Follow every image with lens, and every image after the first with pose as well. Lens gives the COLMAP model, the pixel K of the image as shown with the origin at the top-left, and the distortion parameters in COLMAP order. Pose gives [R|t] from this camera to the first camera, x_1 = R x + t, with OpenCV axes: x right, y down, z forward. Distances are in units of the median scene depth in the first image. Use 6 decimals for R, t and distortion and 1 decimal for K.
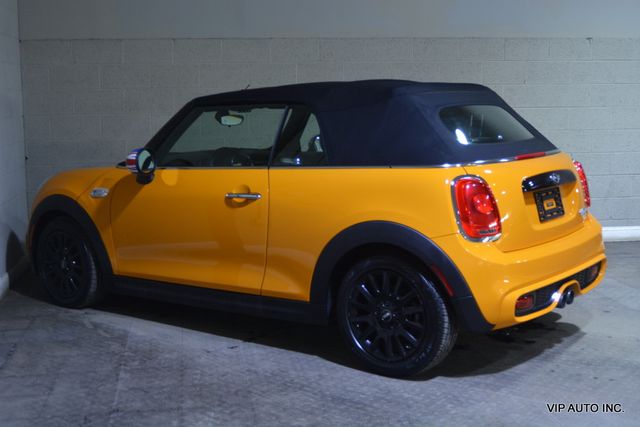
lens RADIAL K [[889.4, 0, 320.0], [0, 889.4, 213.5], [0, 0, 1]] dist [-0.052703, -0.022230]
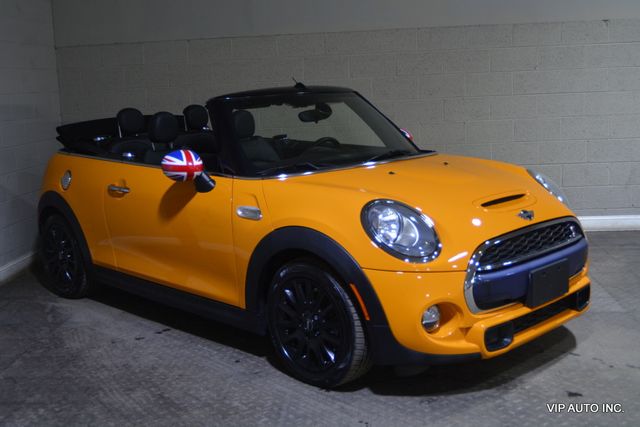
lens RADIAL K [[787.0, 0, 320.0], [0, 787.0, 213.5], [0, 0, 1]] dist [-0.066184, -0.003753]
pose [[0.973048, 0.007876, -0.230470, 0.348358], [0.000909, 0.999278, 0.037987, -0.035229], [0.230602, -0.037173, 0.972338, 0.165835]]
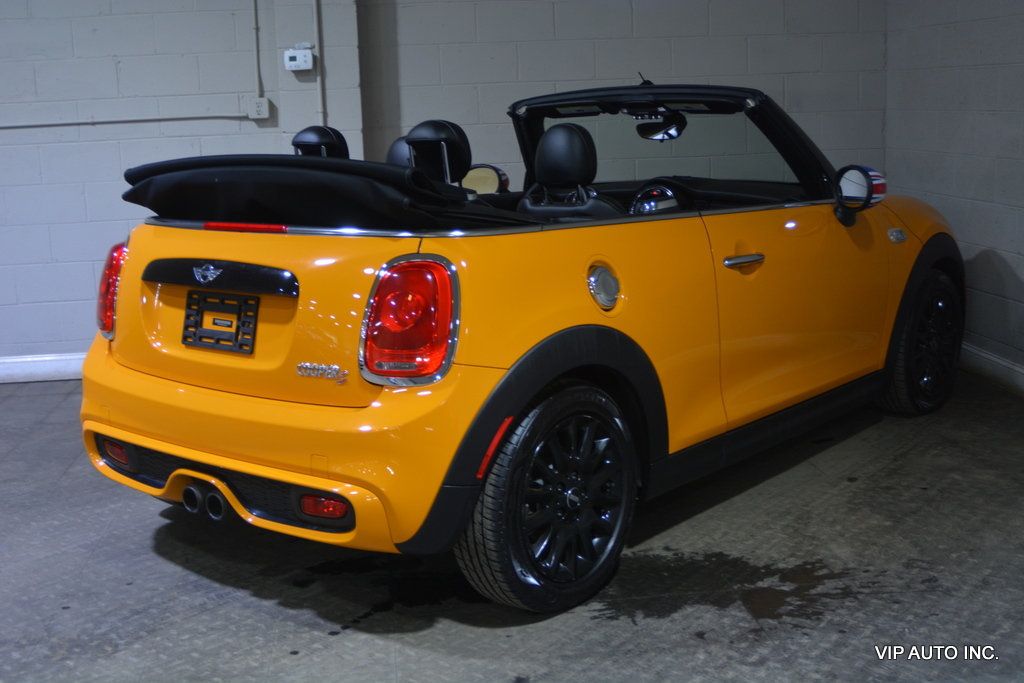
lens RADIAL K [[1259.2, 0, 512.0], [0, 1259.2, 341.5], [0, 0, 1]] dist [-0.066184, -0.003753]
pose [[-0.042799, 0.204137, -0.978006, 1.006621], [-0.095688, 0.973566, 0.207398, -0.173991], [0.994491, 0.102460, -0.022134, 1.218028]]
